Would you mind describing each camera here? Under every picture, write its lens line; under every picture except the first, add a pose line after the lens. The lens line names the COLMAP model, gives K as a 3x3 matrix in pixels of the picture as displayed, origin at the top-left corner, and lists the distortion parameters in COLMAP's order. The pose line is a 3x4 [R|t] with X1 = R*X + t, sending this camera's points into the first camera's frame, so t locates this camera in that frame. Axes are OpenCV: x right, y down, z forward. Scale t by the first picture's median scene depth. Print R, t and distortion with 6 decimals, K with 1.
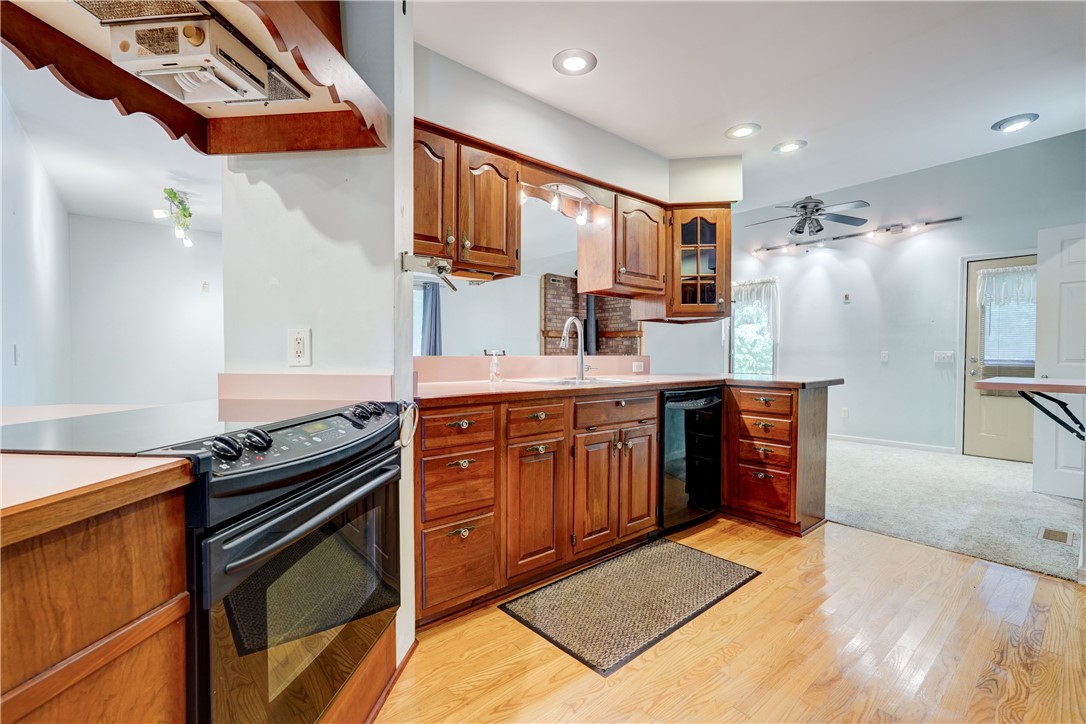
lens RADIAL K [[484.4, 0, 538.3], [0, 484.4, 363.2], [0, 0, 1]] dist [-0.013483, 0.008545]
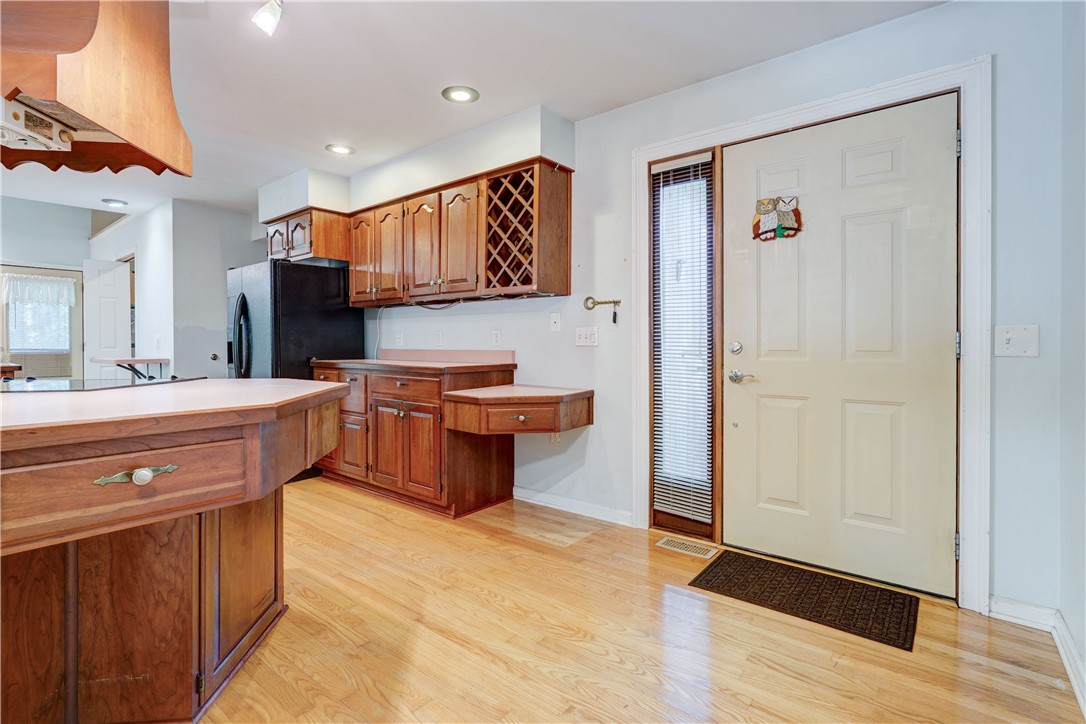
lens RADIAL K [[521.7, 0, 543.8], [0, 521.7, 347.6], [0, 0, 1]] dist [-0.013925, 0.000792]
pose [[-0.197182, -0.007273, 0.980340, -0.886921], [0.025184, 0.999605, 0.012482, 0.009405], [-0.980043, 0.027150, -0.196921, -0.056850]]
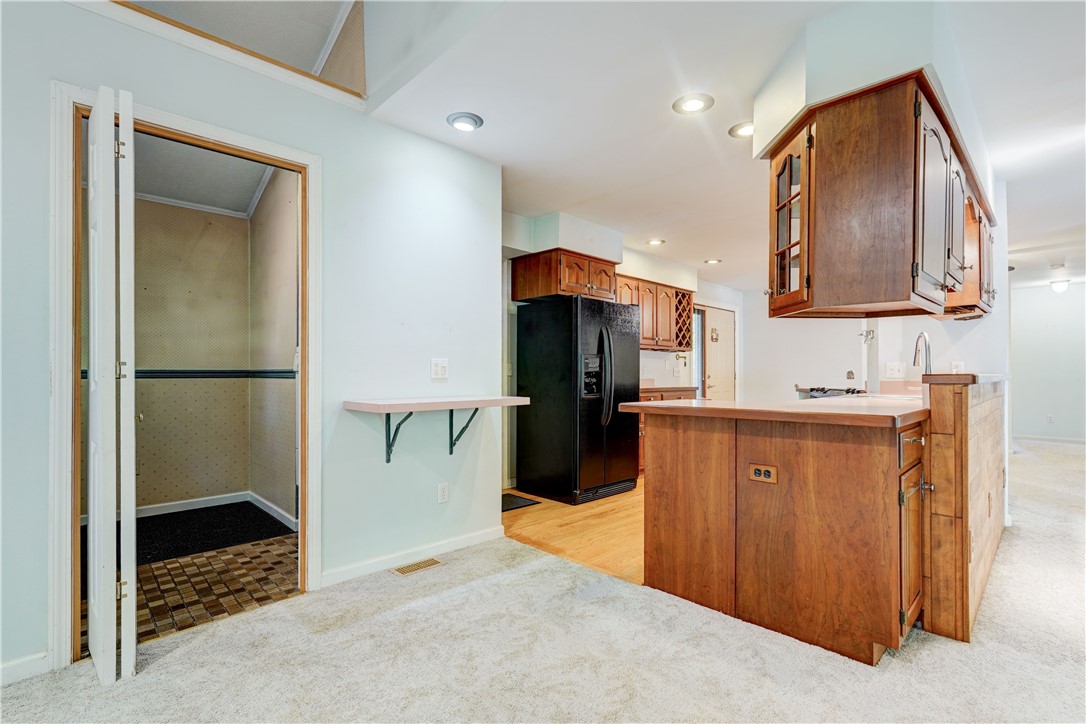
lens RADIAL K [[498.8, 0, 546.2], [0, 498.8, 373.4], [0, 0, 1]] dist [-0.006534, 0.000131]
pose [[-0.996877, -0.003205, -0.078910, 0.784403], [-0.004790, 0.999791, 0.019898, -0.029569], [0.078830, 0.020213, -0.996683, 1.710299]]
